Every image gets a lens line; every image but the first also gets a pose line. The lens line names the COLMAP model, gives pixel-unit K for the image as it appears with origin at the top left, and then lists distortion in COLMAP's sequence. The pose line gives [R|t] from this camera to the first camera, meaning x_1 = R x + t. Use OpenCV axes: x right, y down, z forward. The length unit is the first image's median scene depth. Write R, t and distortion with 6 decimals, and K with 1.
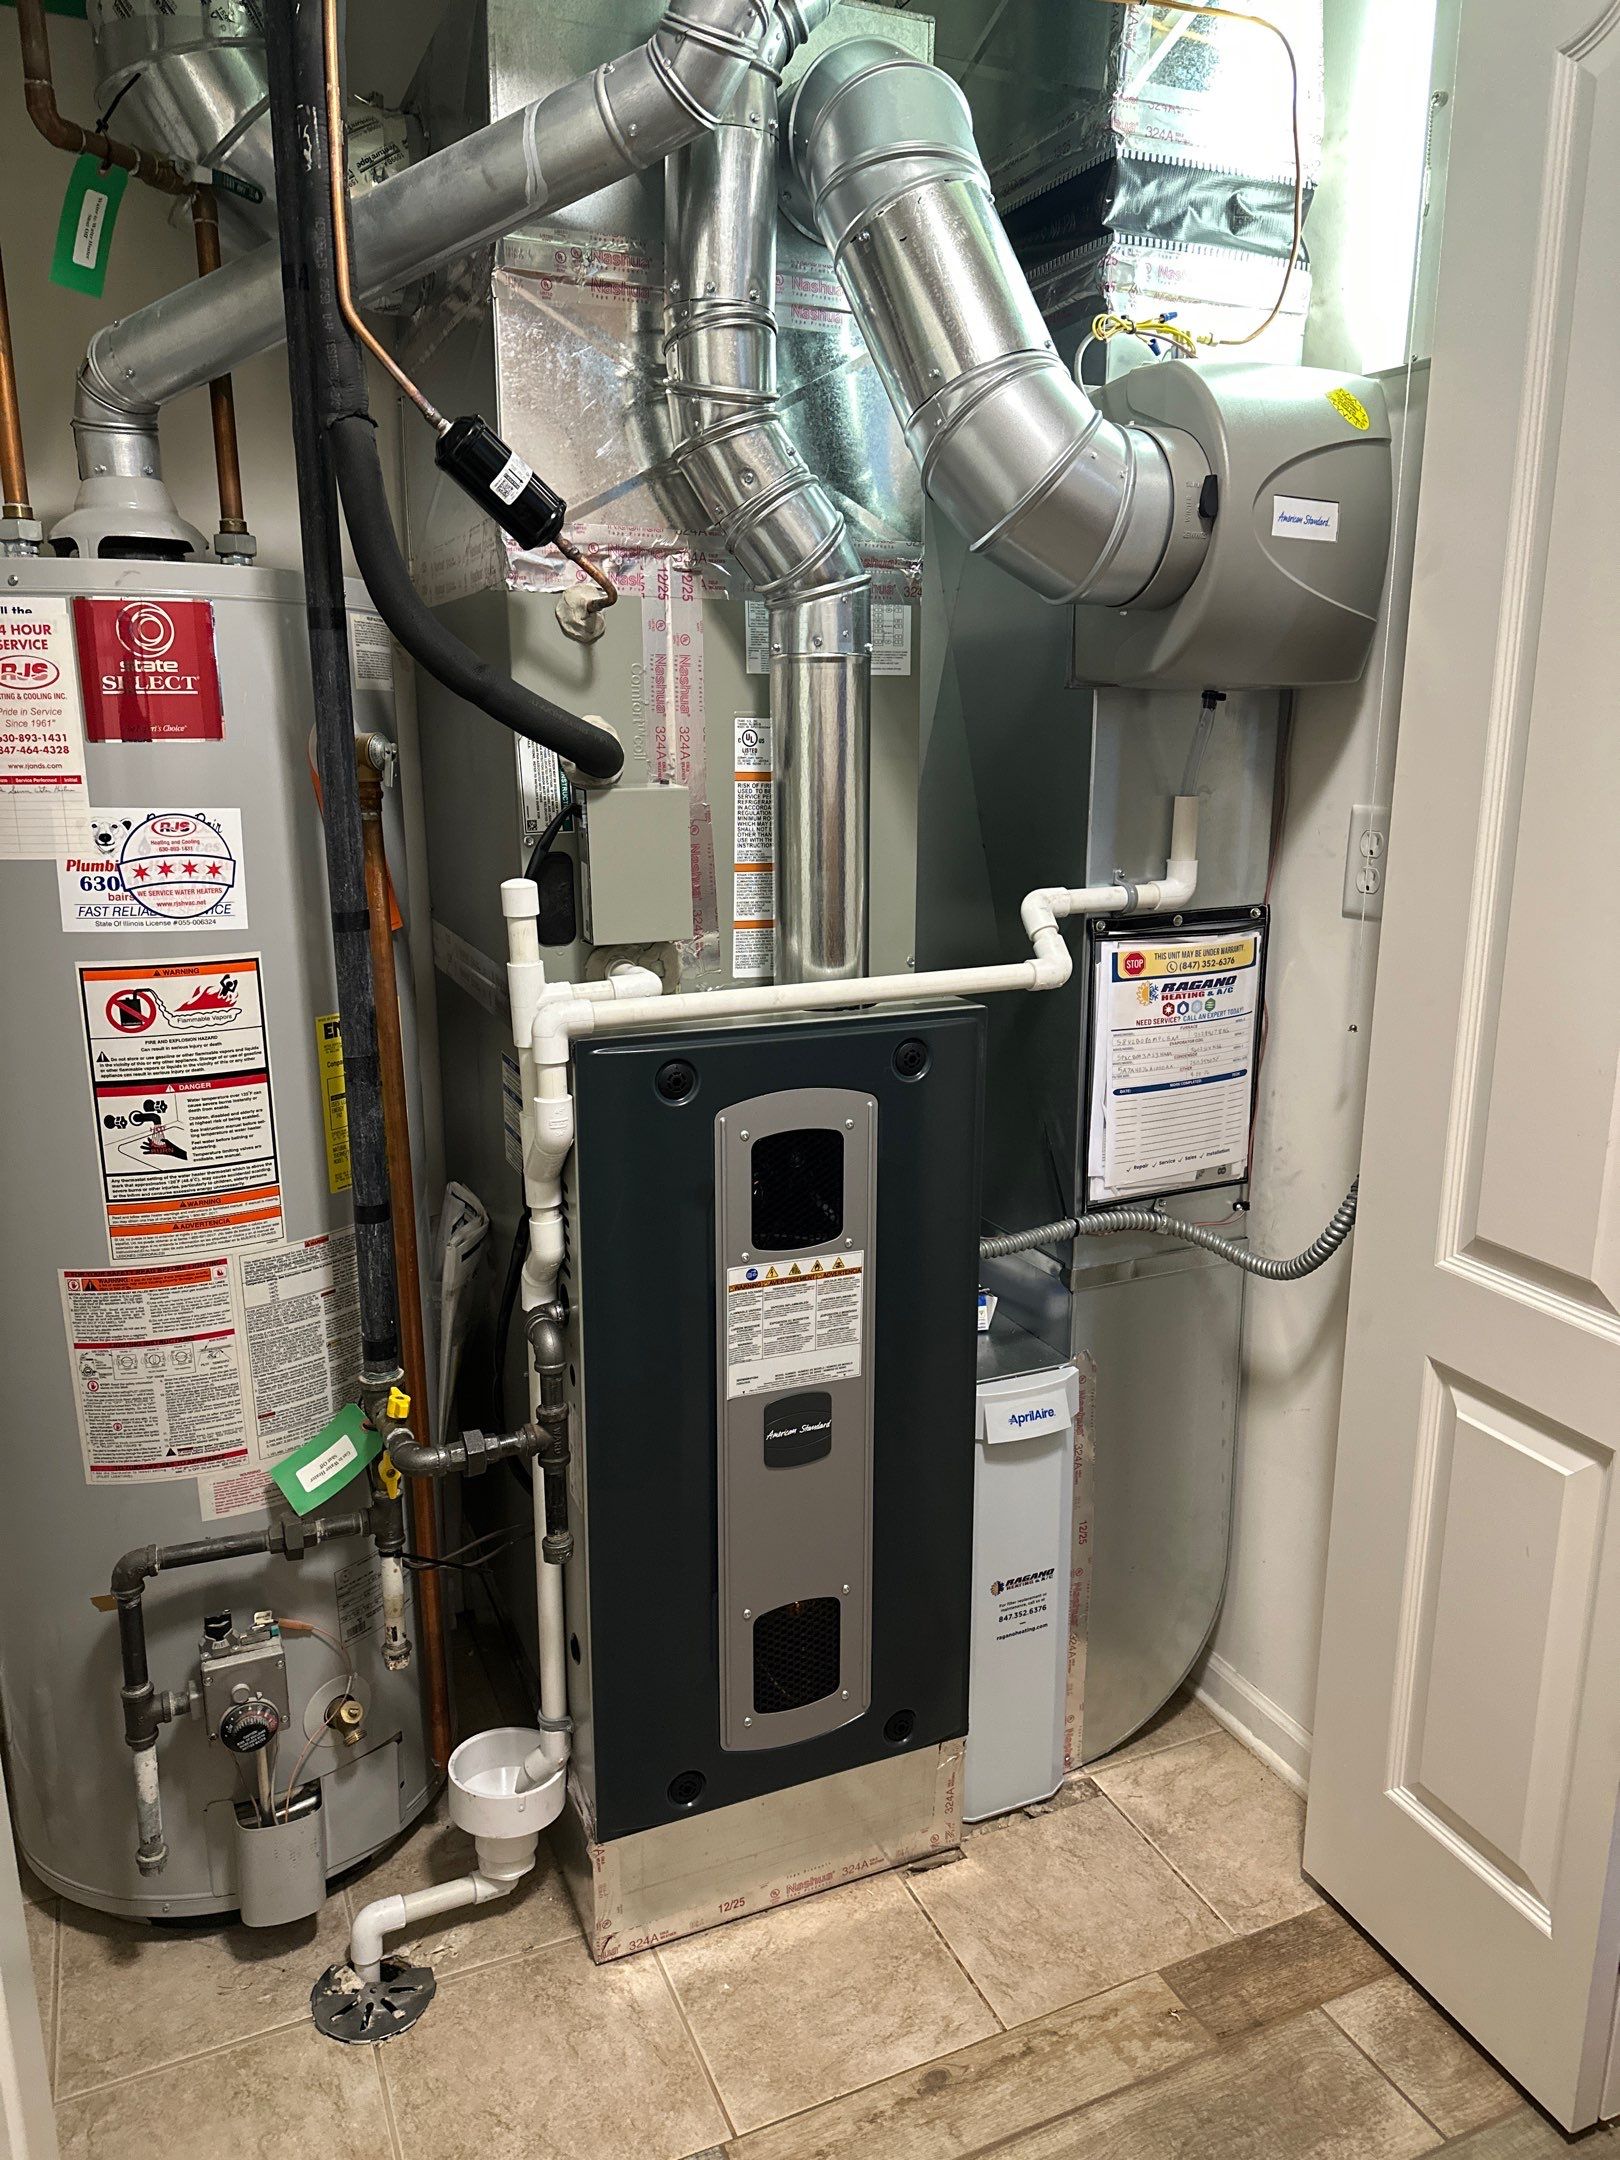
lens RADIAL K [[1511.6, 0, 810.0], [0, 1511.6, 1080.0], [0, 0, 1]] dist [0.027724, -0.030650]
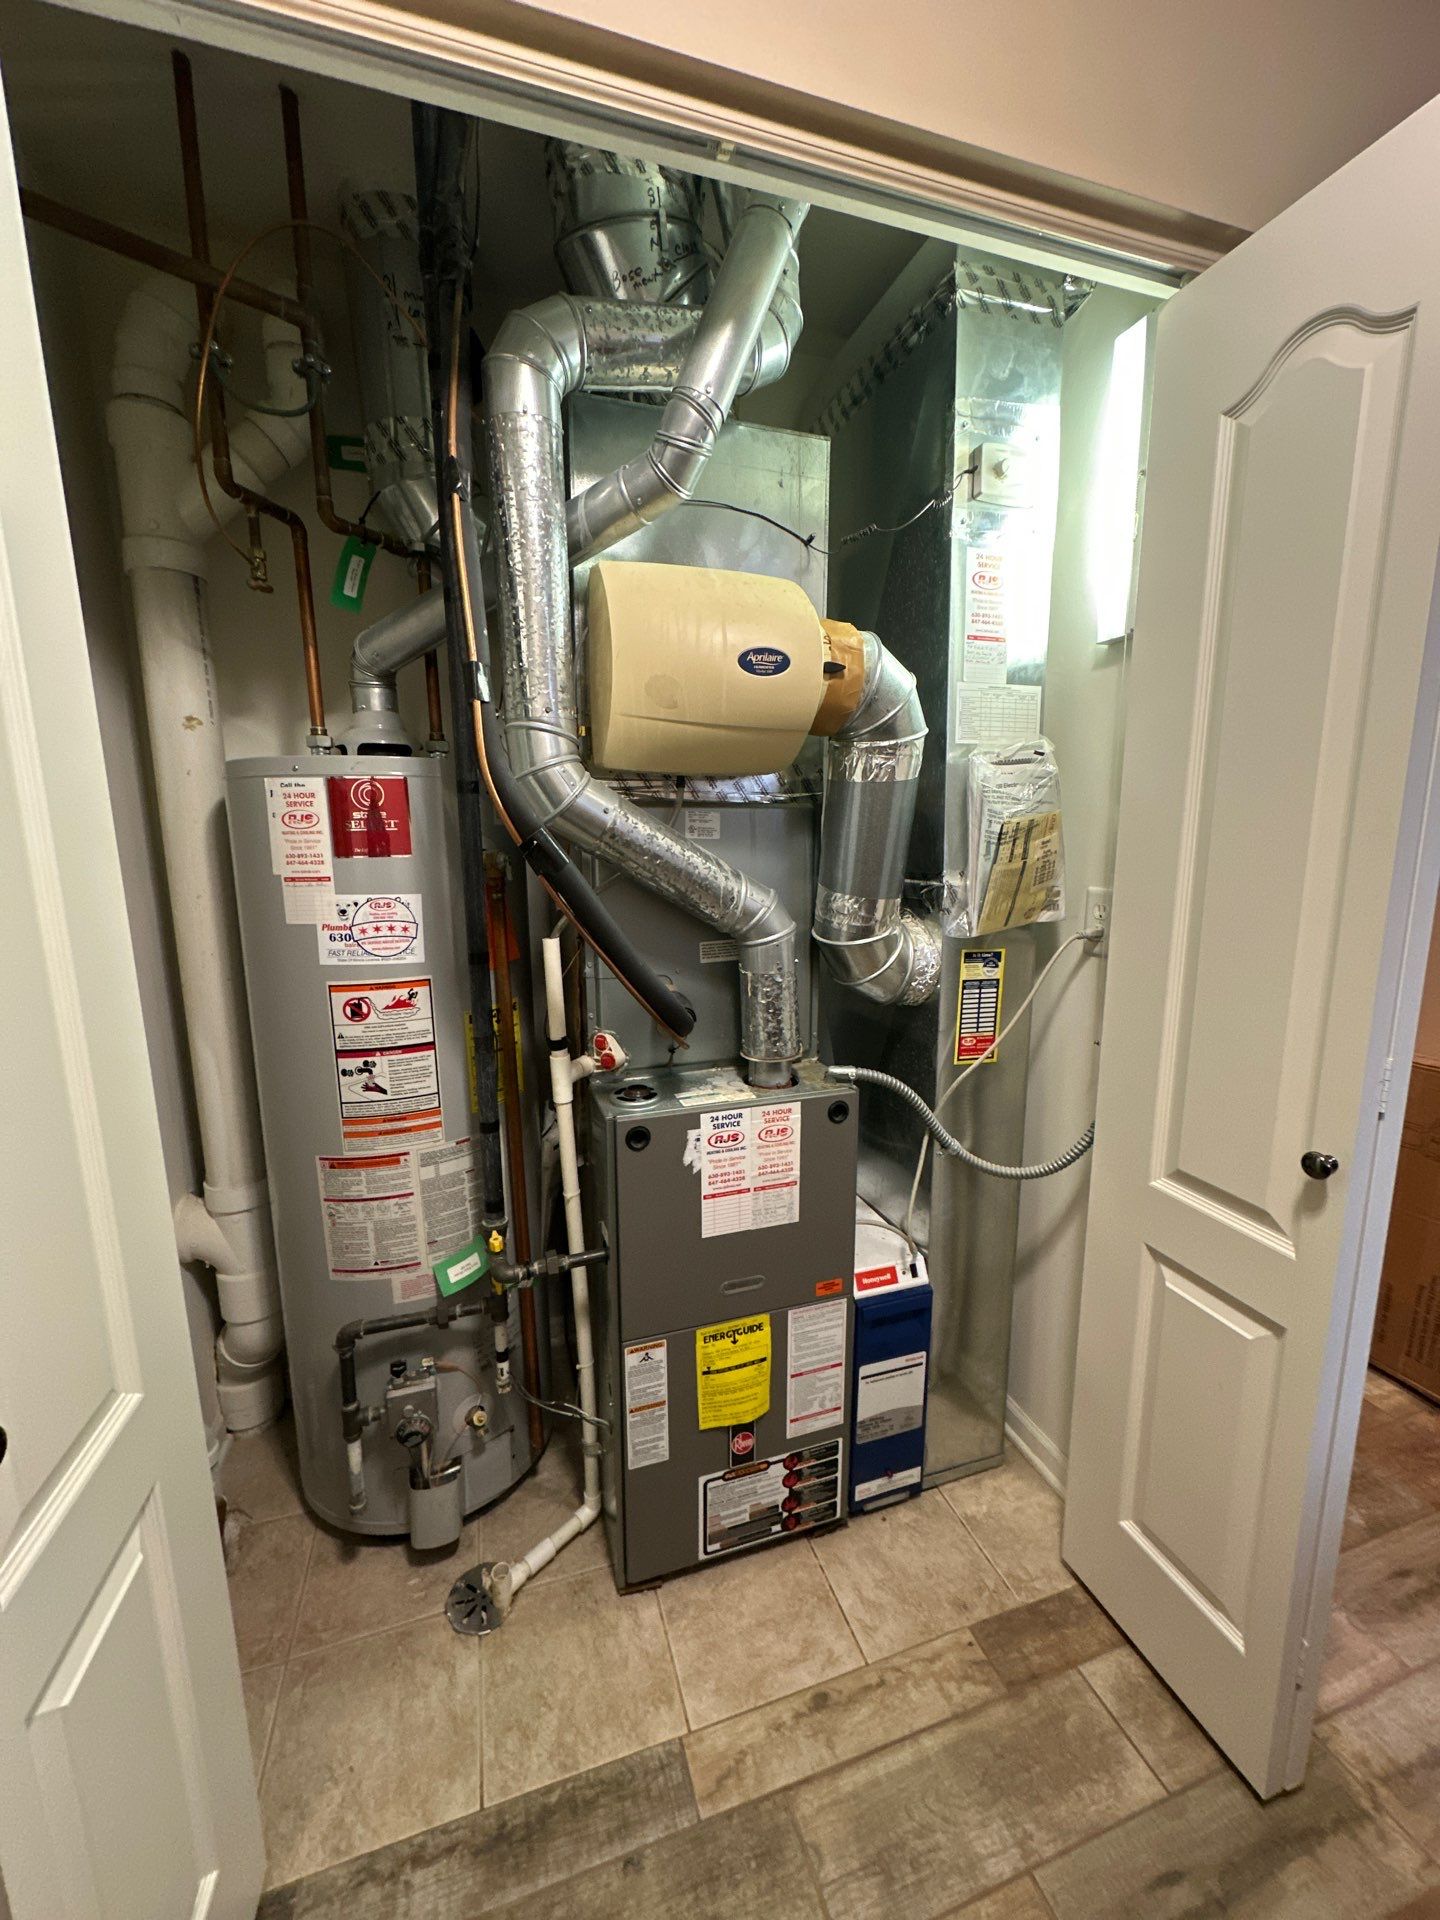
lens RADIAL K [[754.7, 0, 720.0], [0, 754.7, 960.0], [0, 0, 1]] dist [0.000530, -0.000083]
pose [[0.994061, 0.007952, -0.108532, 0.058013], [-0.014360, 0.998191, -0.058387, -0.054909], [0.107872, 0.059599, 0.992377, 0.172943]]
